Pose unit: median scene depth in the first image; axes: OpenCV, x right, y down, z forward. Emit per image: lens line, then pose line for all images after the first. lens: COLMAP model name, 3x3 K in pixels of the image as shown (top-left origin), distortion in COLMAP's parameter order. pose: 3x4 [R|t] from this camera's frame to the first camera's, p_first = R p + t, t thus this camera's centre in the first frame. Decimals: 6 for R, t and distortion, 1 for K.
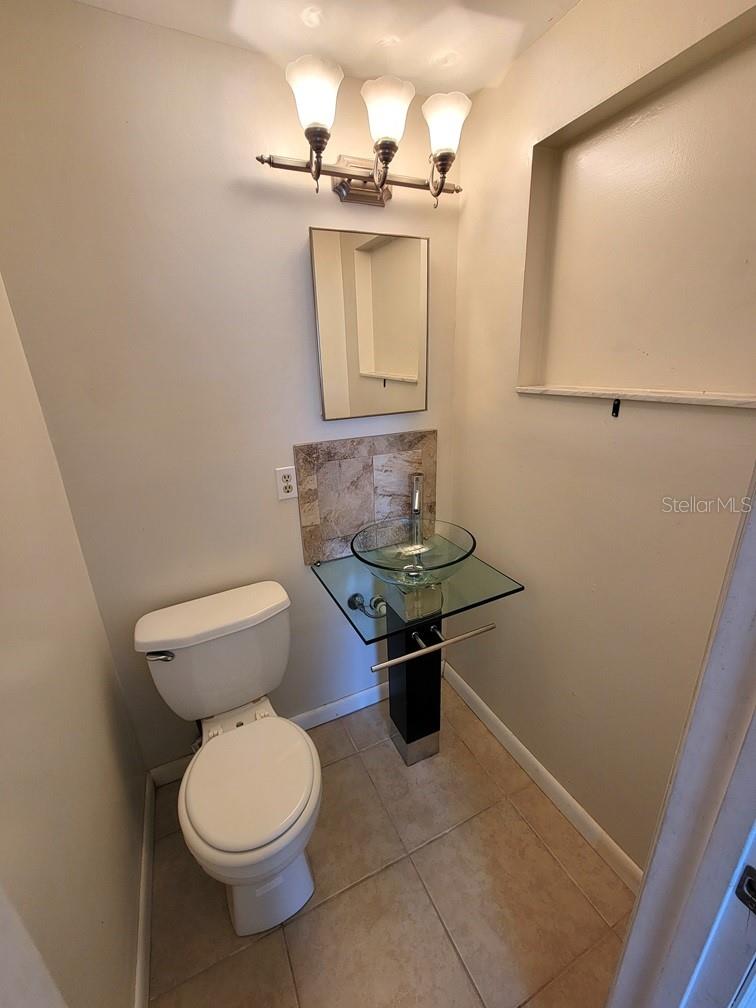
lens RADIAL K [[412.5, 0, 378.0], [0, 412.5, 504.0], [0, 0, 1]] dist [-0.001695, -0.000214]
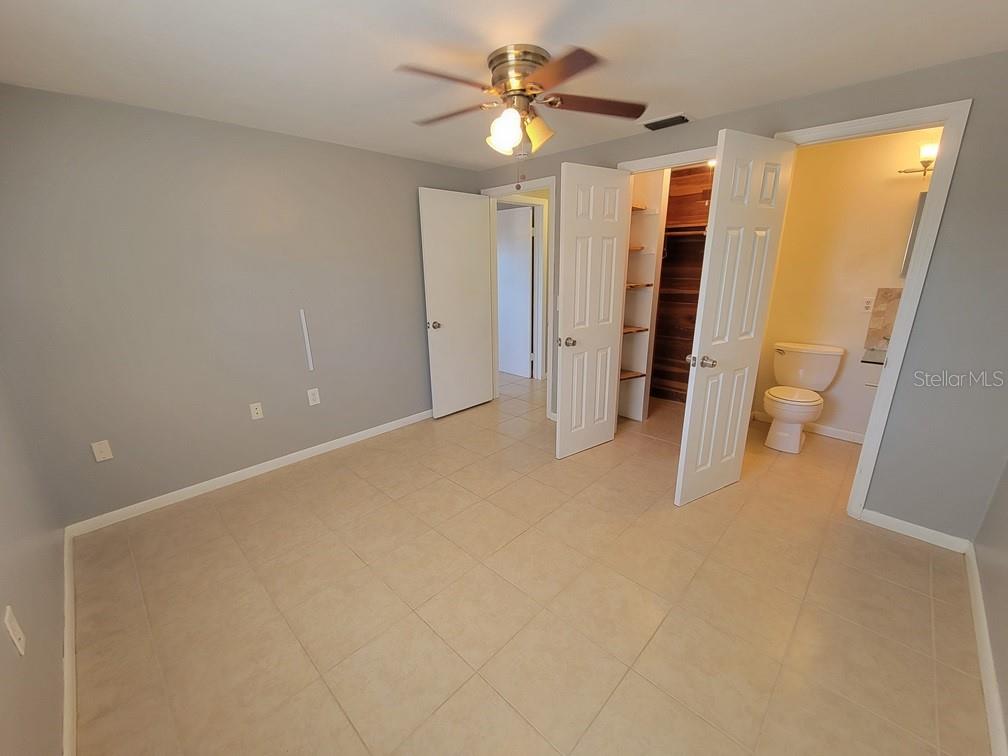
lens RADIAL K [[412.5, 0, 500.7], [0, 412.5, 382.7], [0, 0, 1]] dist [-0.001695, -0.000214]
pose [[0.342645, 0.298380, -0.890822, 1.180107], [-0.303419, 0.932554, 0.195651, 0.497009], [0.889118, 0.203254, 0.410069, -1.538240]]
